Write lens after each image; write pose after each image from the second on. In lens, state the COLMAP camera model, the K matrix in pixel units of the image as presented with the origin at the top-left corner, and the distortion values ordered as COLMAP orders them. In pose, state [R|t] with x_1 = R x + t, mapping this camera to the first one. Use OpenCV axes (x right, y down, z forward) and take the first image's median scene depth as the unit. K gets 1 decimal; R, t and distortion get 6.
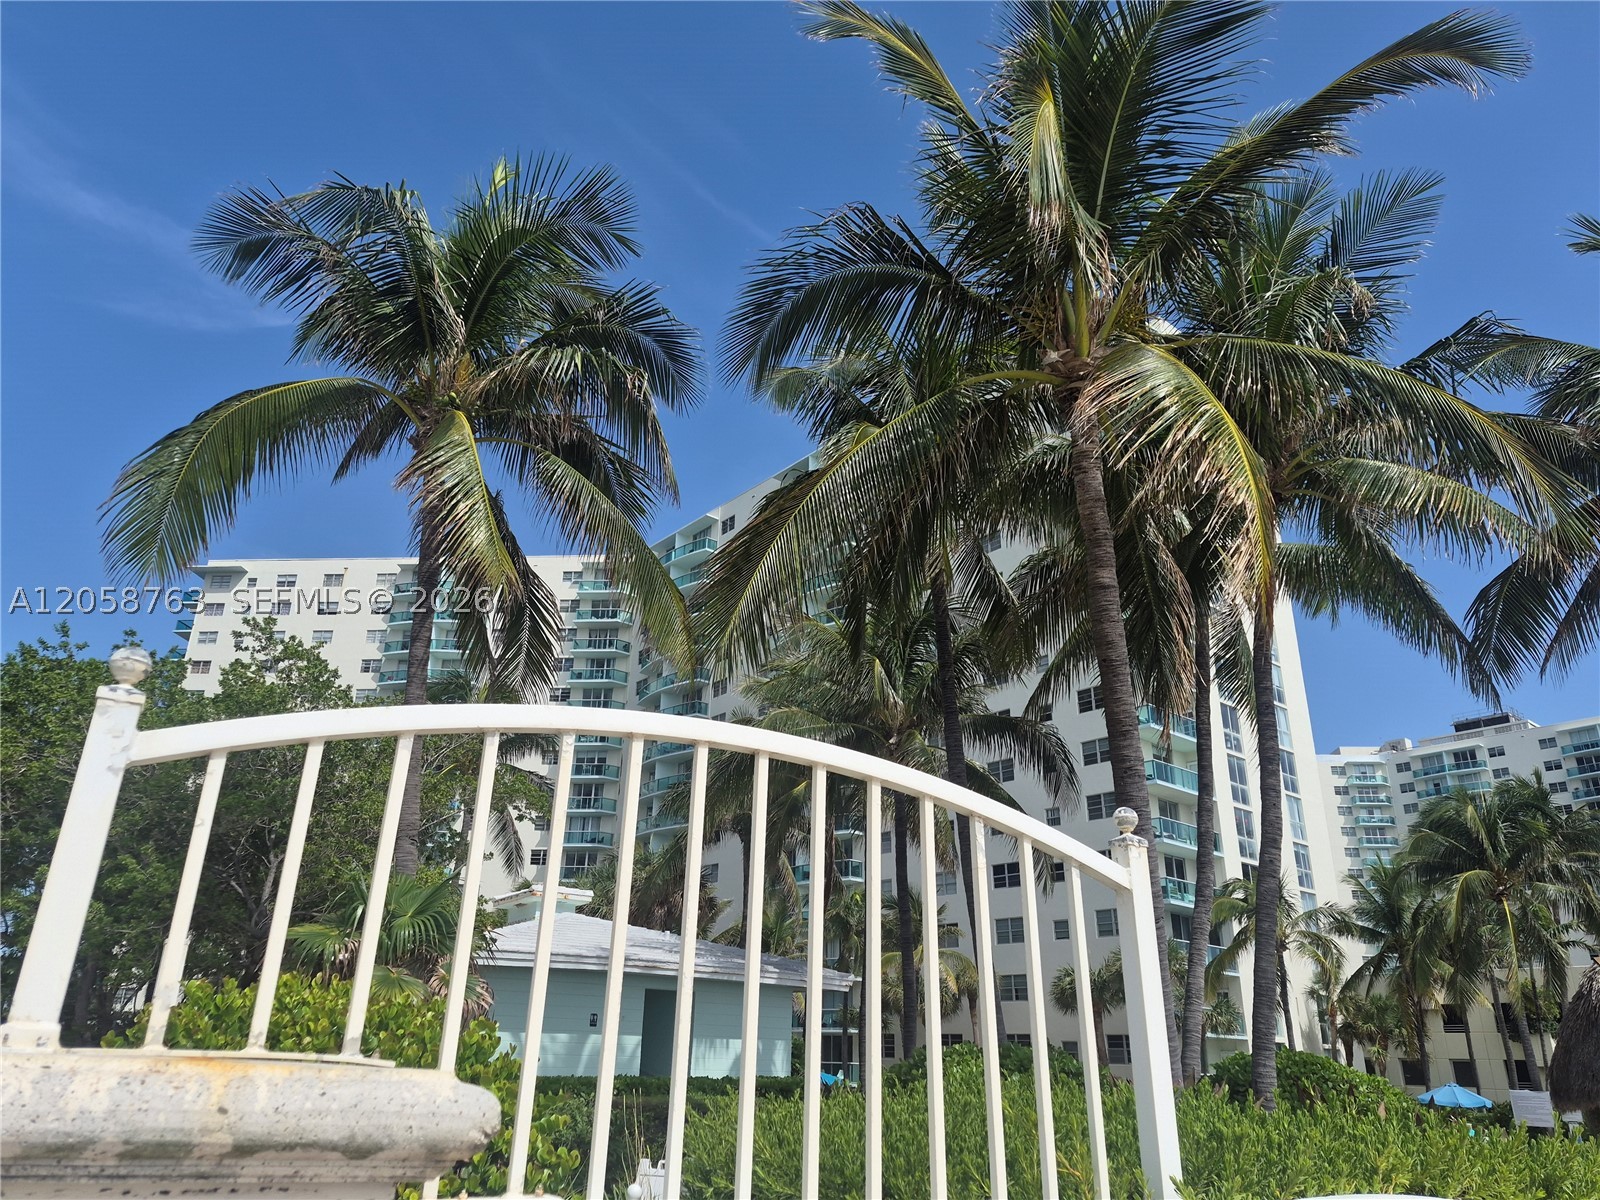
lens RADIAL K [[1105.6, 0, 792.6], [0, 1105.6, 595.6], [0, 0, 1]] dist [0.117793, -0.148290]
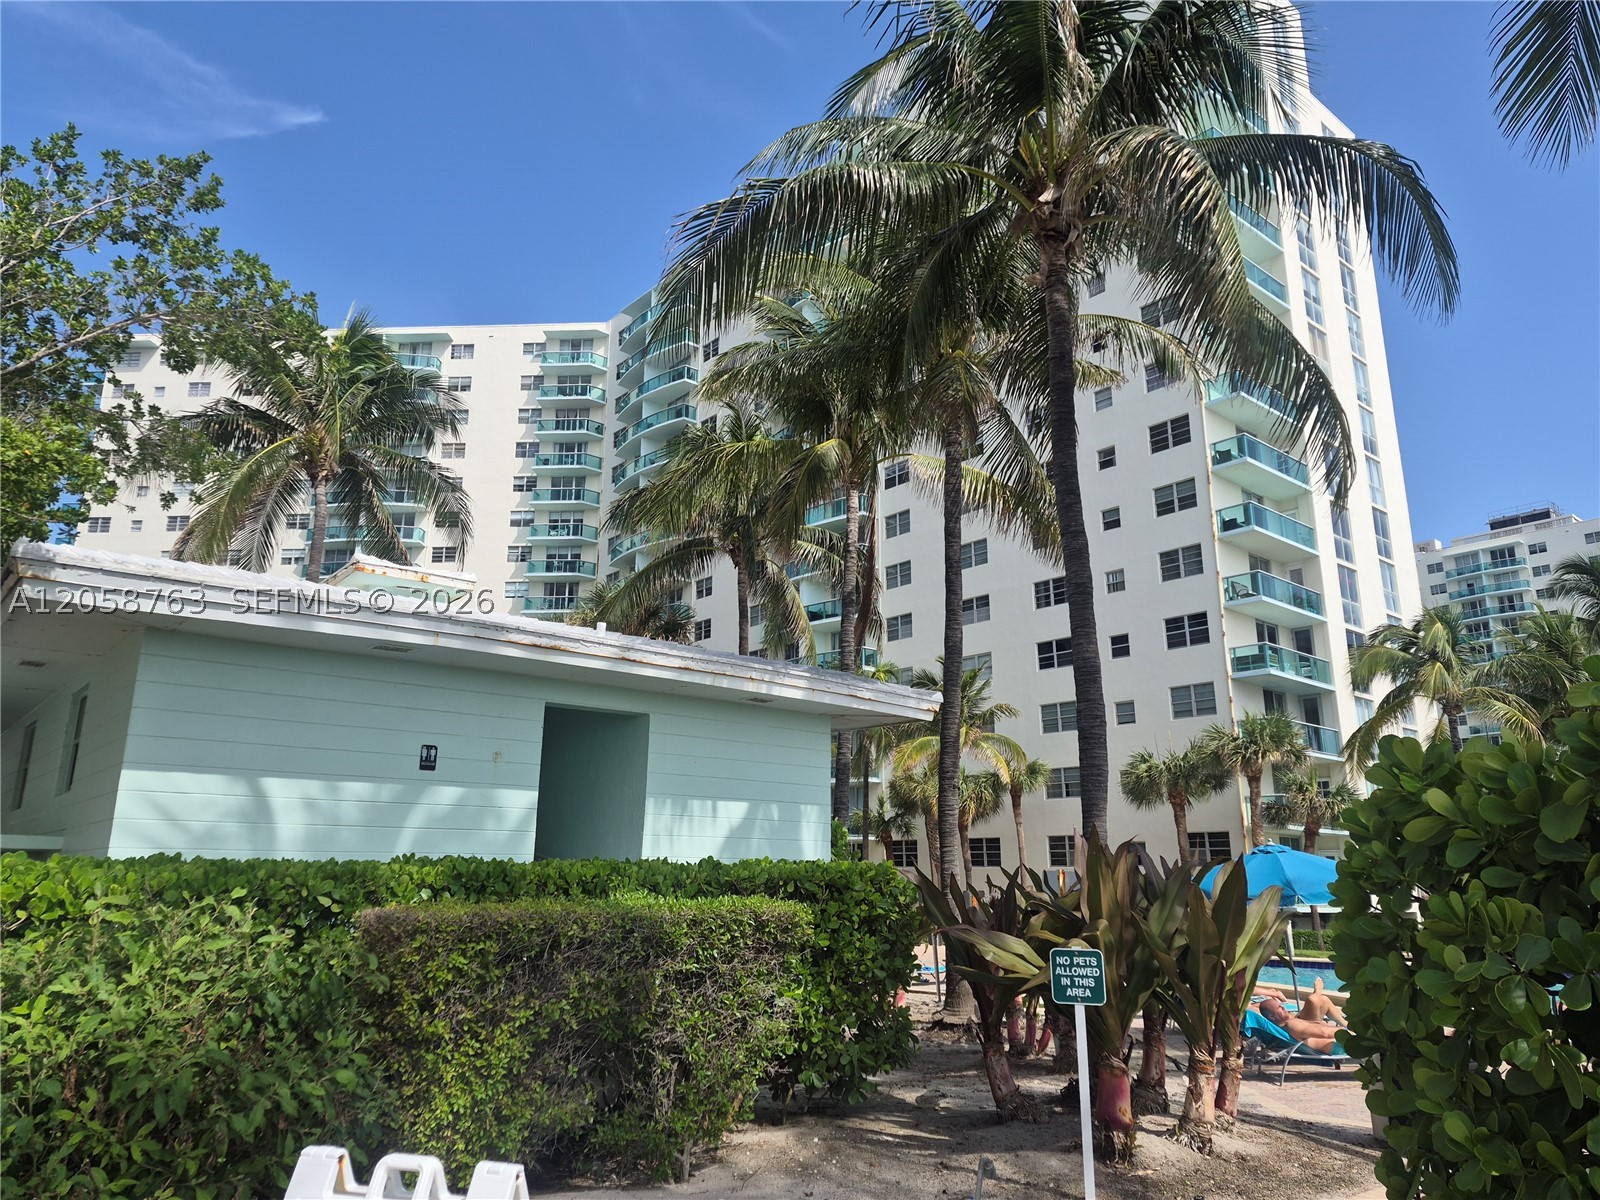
lens RADIAL K [[1086.1, 0, 806.5], [0, 1086.1, 554.5], [0, 0, 1]] dist [0.119254, -0.133636]
pose [[0.999681, -0.014481, 0.020711, -0.006150], [0.012311, 0.994780, 0.101297, 0.059898], [-0.022069, -0.101009, 0.994641, 0.131147]]
